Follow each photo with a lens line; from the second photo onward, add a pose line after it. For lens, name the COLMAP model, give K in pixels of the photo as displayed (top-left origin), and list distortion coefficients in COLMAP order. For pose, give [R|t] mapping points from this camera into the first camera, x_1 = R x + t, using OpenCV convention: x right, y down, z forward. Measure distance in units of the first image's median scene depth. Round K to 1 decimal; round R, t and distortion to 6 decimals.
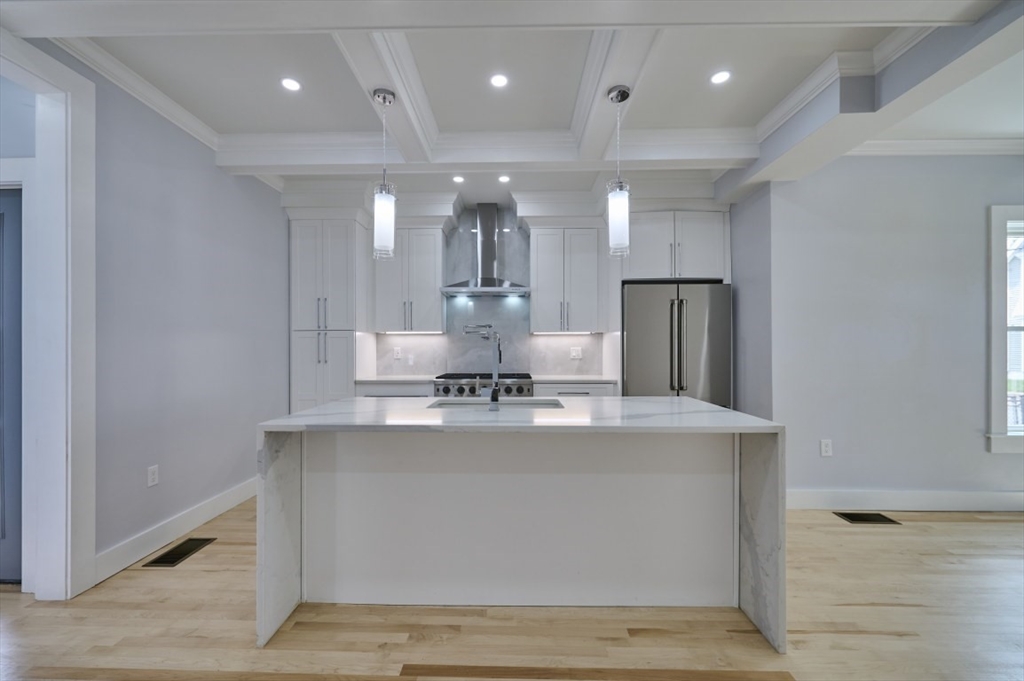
lens RADIAL K [[407.1, 0, 505.3], [0, 407.1, 348.0], [0, 0, 1]] dist [-0.001200, -0.000369]
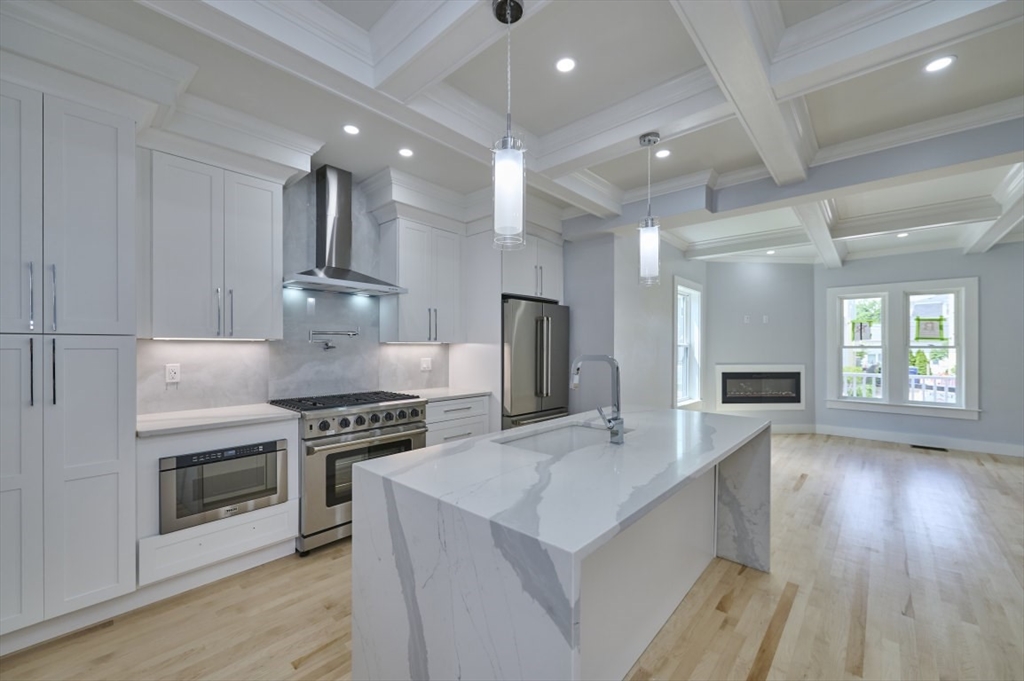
lens RADIAL K [[407.1, 0, 502.1], [0, 407.1, 345.7], [0, 0, 1]] dist [-0.001200, -0.000369]
pose [[0.660992, 0.005405, 0.750373, -0.580597], [-0.003076, 0.999985, -0.004493, -0.038319], [-0.750387, 0.000661, 0.660999, 0.398246]]
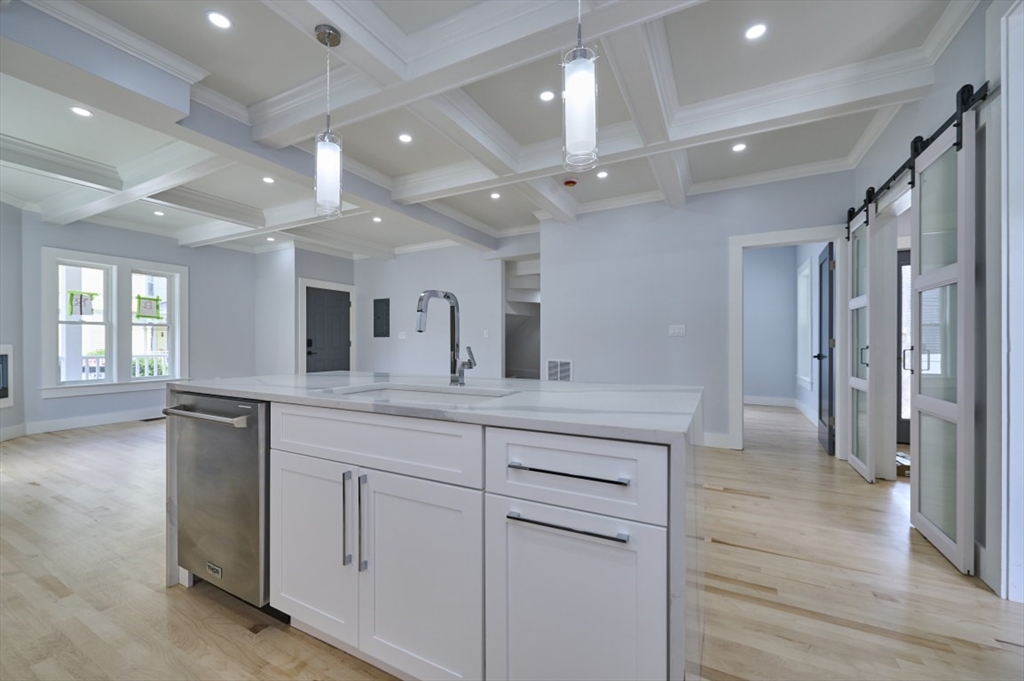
lens RADIAL K [[407.1, 0, 509.8], [0, 407.1, 340.5], [0, 0, 1]] dist [-0.001200, -0.000369]
pose [[-0.897569, 0.001556, 0.440870, -0.328261], [0.001234, 0.999999, -0.001015, 0.033608], [-0.440871, -0.000367, -0.897570, 1.152330]]
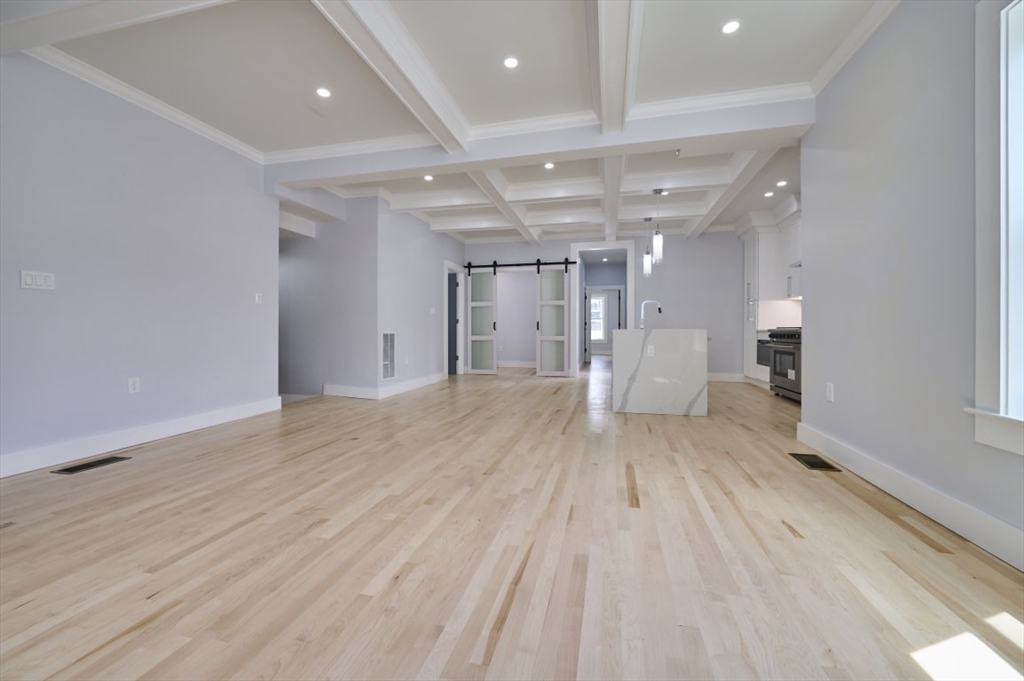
lens RADIAL K [[407.1, 0, 510.9], [0, 407.1, 327.4], [0, 0, 1]] dist [-0.001200, -0.000369]
pose [[-0.216447, -0.006626, -0.976272, 1.886733], [-0.003060, 0.999977, -0.006108, 0.104684], [0.976290, 0.001665, -0.216462, 0.489211]]
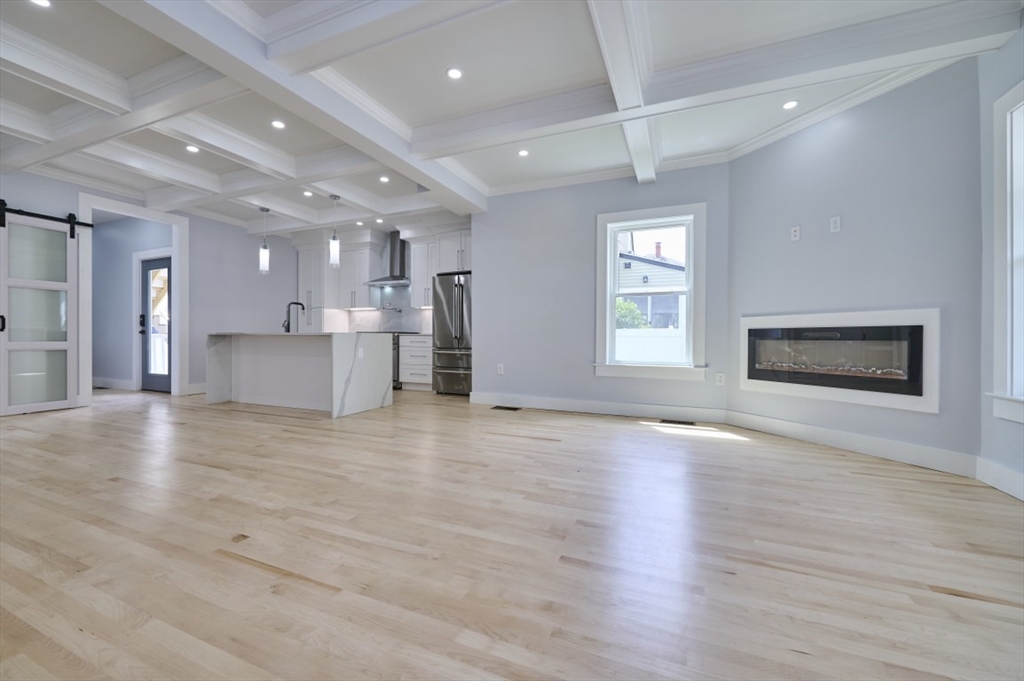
lens RADIAL K [[407.1, 0, 509.7], [0, 407.1, 340.5], [0, 0, 1]] dist [-0.001200, -0.000369]
pose [[0.927417, 0.009010, -0.373920, 1.466468], [-0.006896, 0.999952, 0.006992, 0.115826], [0.373965, -0.003906, 0.927435, -0.548976]]
